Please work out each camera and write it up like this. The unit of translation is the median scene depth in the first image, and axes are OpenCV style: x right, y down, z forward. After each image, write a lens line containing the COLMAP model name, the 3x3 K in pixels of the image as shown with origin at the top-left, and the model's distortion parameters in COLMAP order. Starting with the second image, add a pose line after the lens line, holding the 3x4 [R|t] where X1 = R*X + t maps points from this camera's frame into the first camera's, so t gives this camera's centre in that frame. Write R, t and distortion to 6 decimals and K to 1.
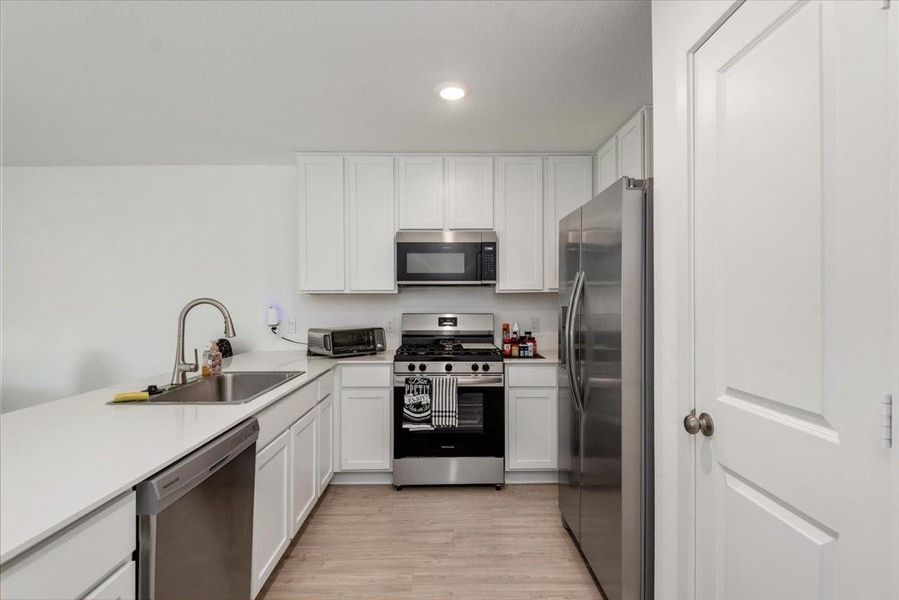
lens RADIAL K [[429.3, 0, 449.5], [0, 429.3, 300.0], [0, 0, 1]] dist [0.000933, -0.001099]
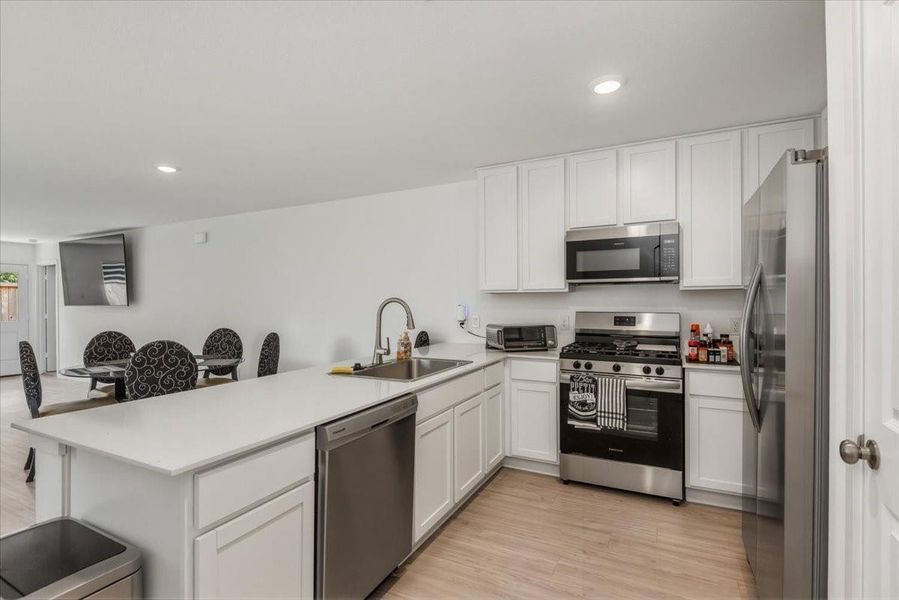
lens RADIAL K [[420.1, 0, 449.5], [0, 420.1, 300.0], [0, 0, 1]] dist [0.002673, -0.020793]
pose [[0.883124, -0.002430, -0.469132, 0.109486], [0.004170, 0.999988, 0.002670, 0.000044], [0.469120, -0.004314, 0.883124, -0.011343]]
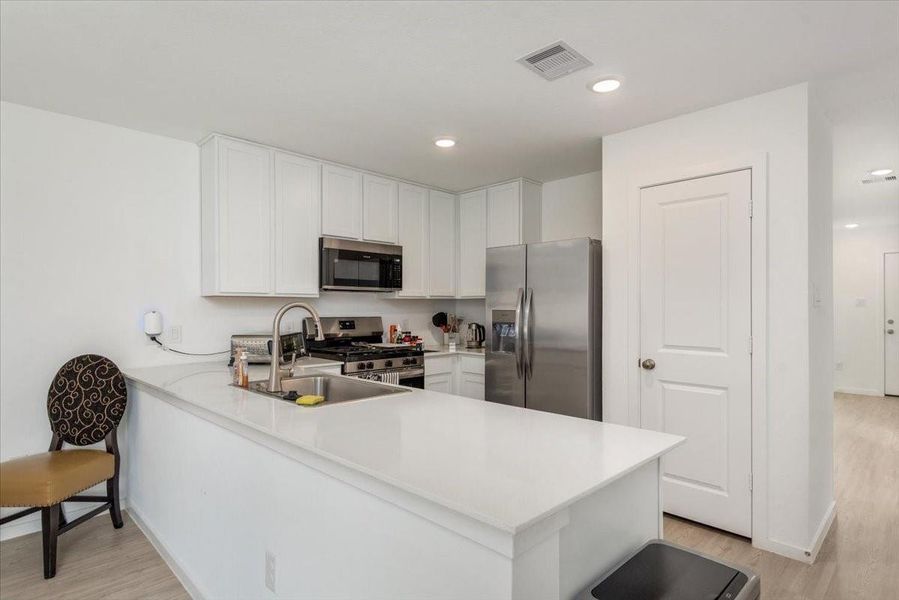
lens RADIAL K [[450.5, 0, 449.5], [0, 450.5, 300.0], [0, 0, 1]] dist [0.001561, 0.000132]
pose [[0.732590, 0.013537, 0.680536, -0.702181], [-0.007332, 0.999901, -0.011997, 0.001175], [-0.680631, 0.003799, 0.732617, 0.012501]]
